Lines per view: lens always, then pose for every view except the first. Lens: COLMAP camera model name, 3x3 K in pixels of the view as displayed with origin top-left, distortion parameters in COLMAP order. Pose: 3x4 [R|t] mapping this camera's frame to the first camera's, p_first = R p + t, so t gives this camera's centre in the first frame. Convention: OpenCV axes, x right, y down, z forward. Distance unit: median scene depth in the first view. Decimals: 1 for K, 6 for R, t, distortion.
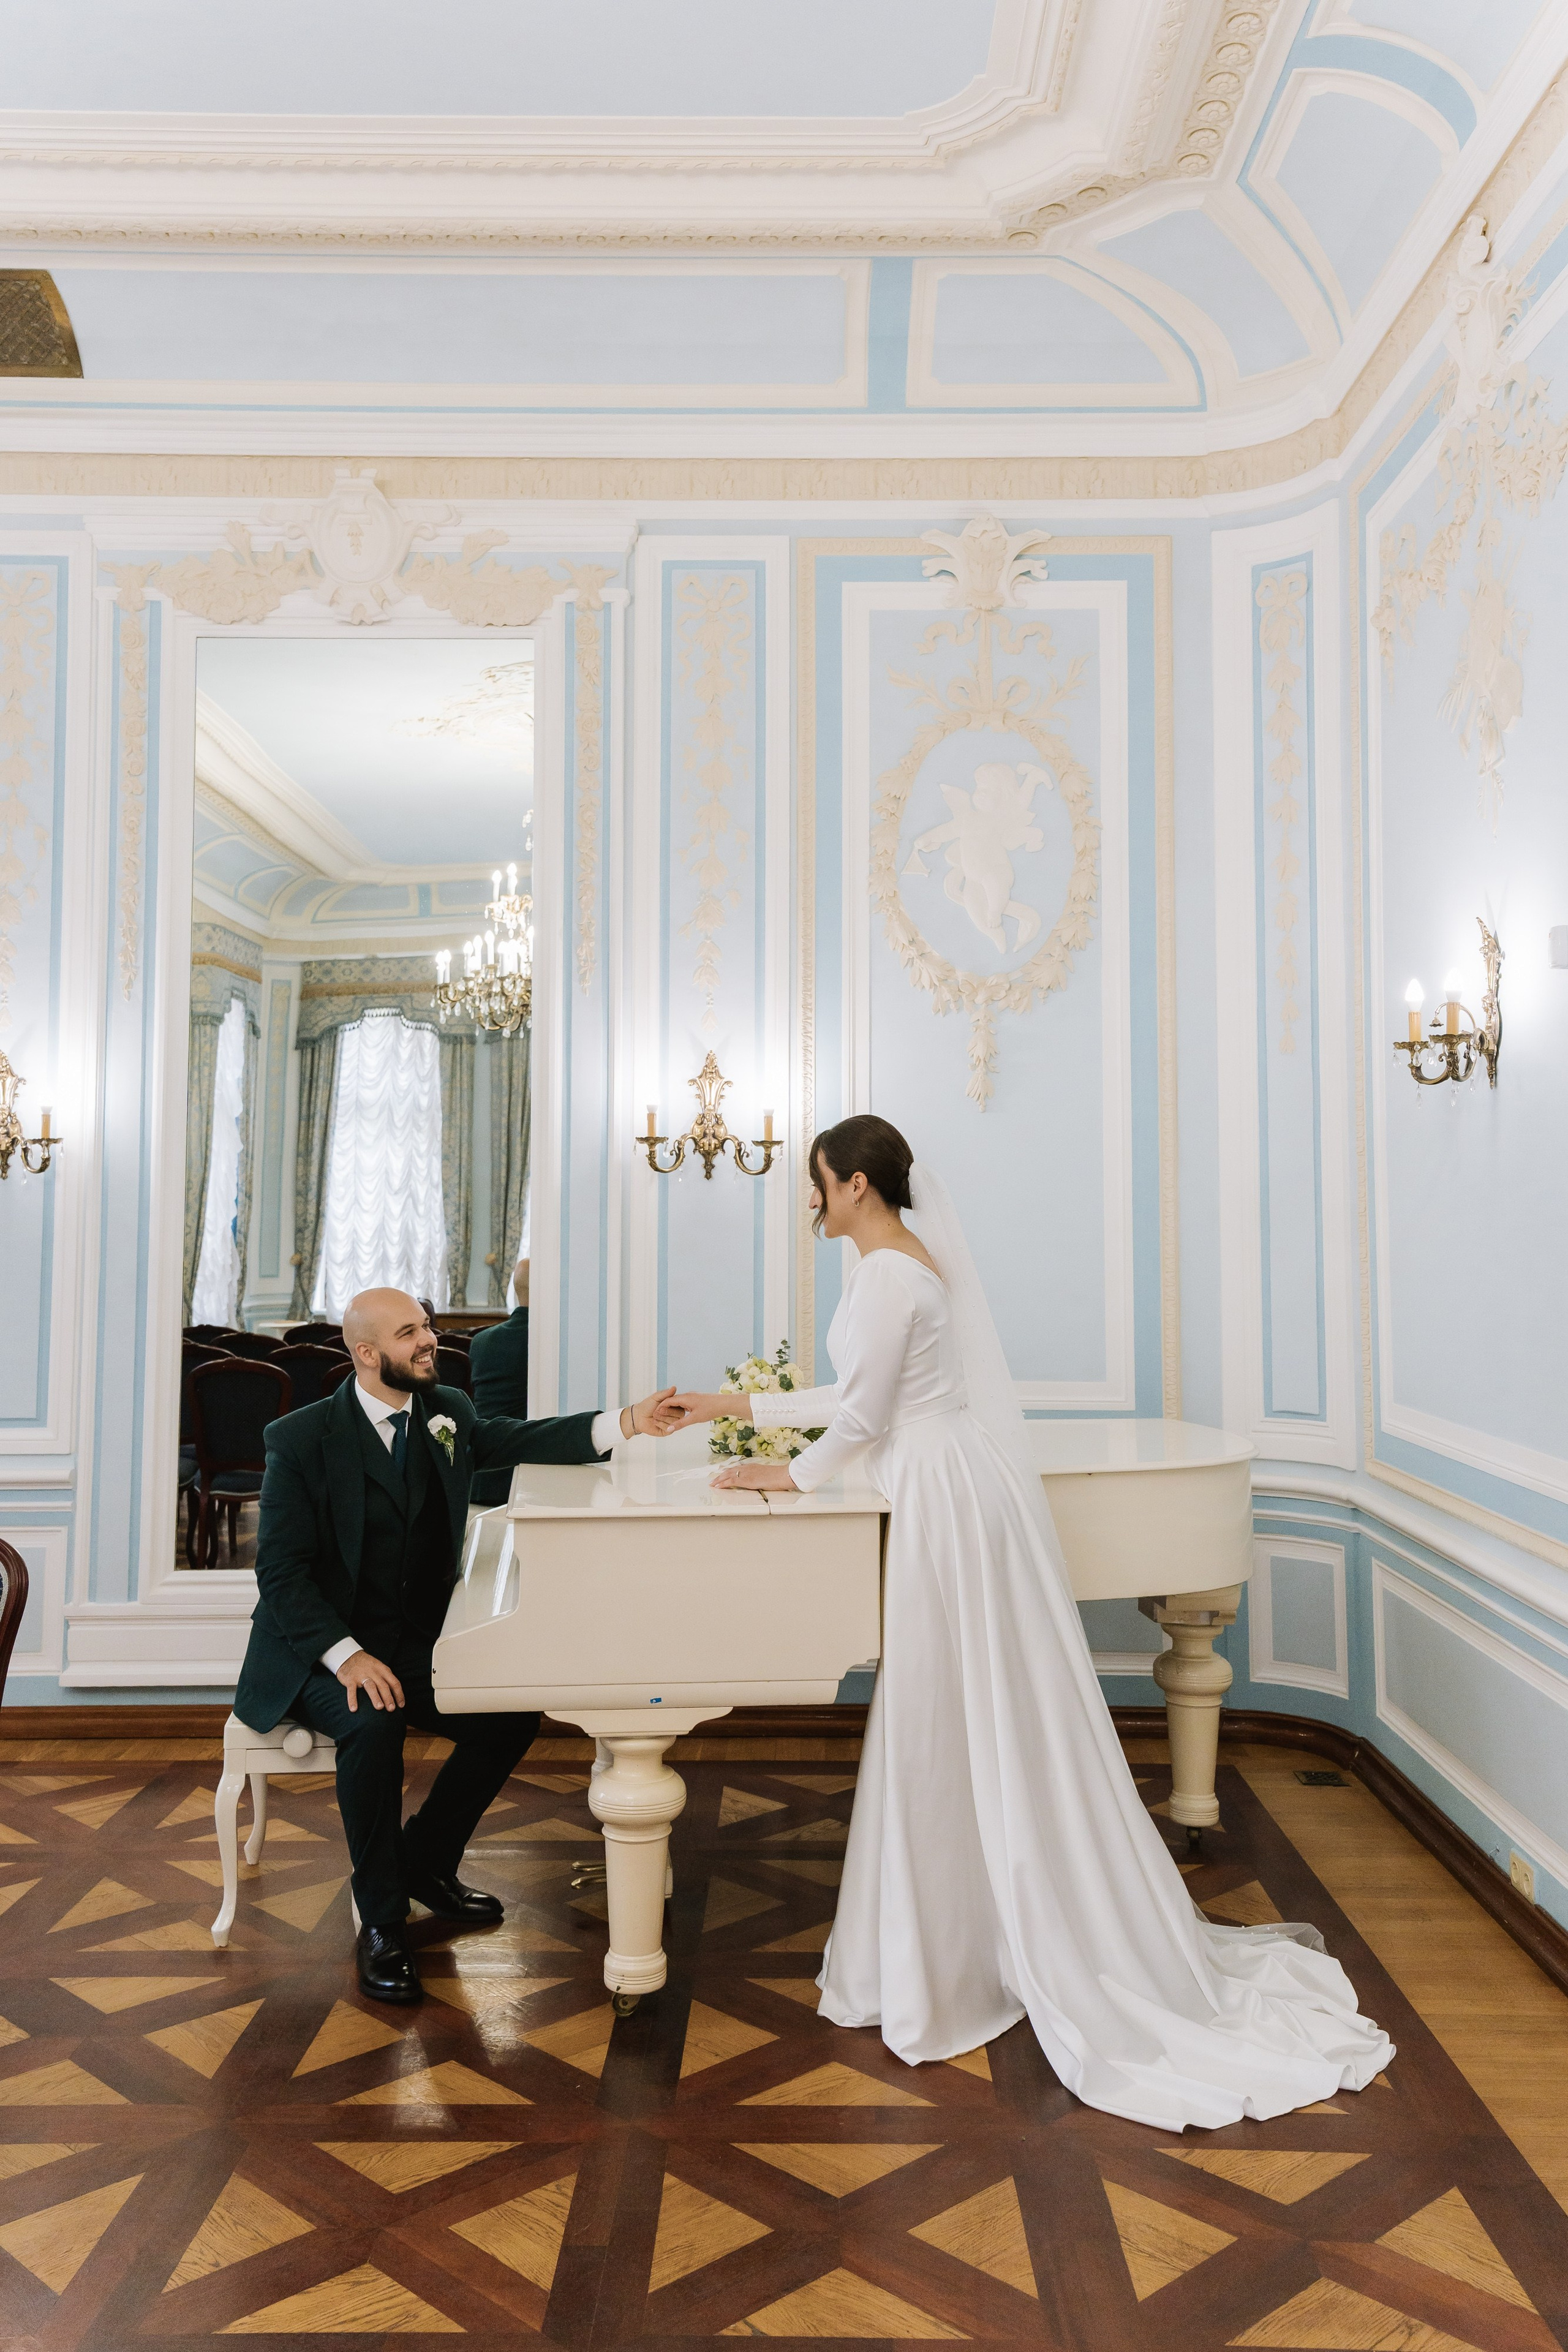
lens RADIAL K [[2033.9, 0, 778.1], [0, 2033.9, 1047.1], [0, 0, 1]] dist [0.112957, 0.002285]
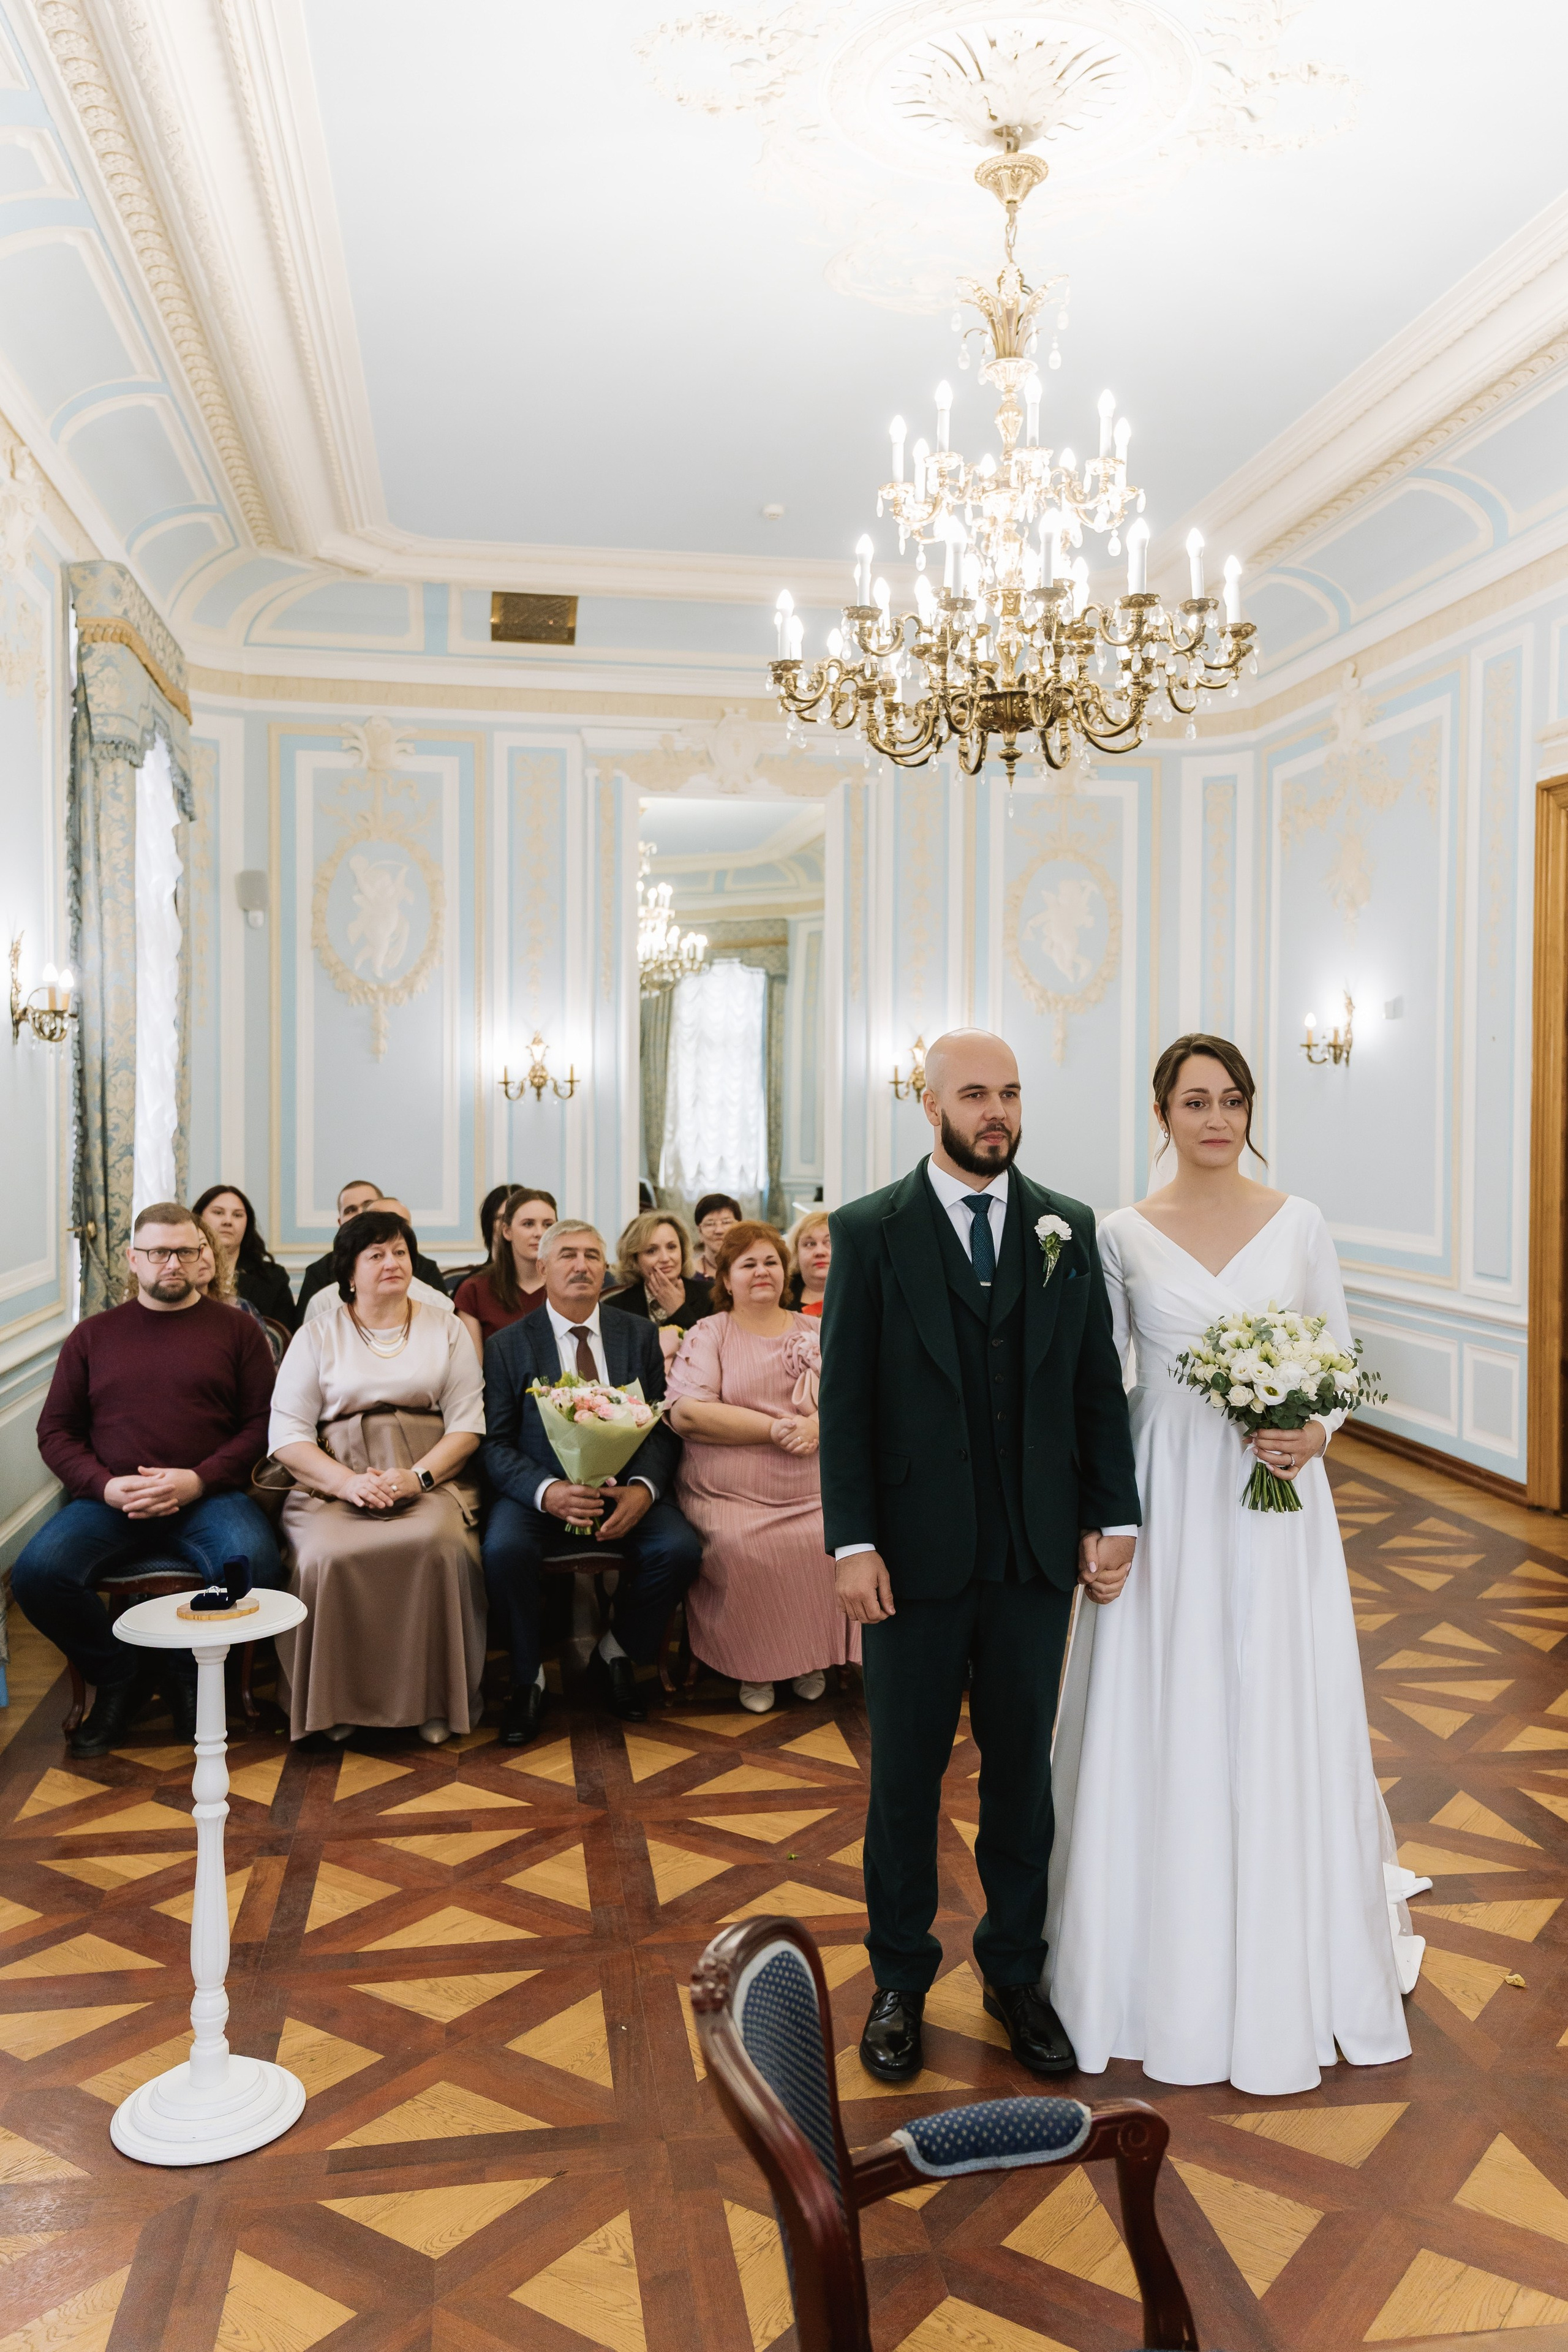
lens RADIAL K [[1955.5, 0, 798.5], [0, 1955.5, 1131.3], [0, 0, 1]] dist [0.044688, 0.019887]
pose [[0.983554, 0.003402, 0.180584, -0.457691], [-0.020074, 0.995687, 0.090574, -0.068074], [-0.179497, -0.092710, 0.979380, -0.719243]]
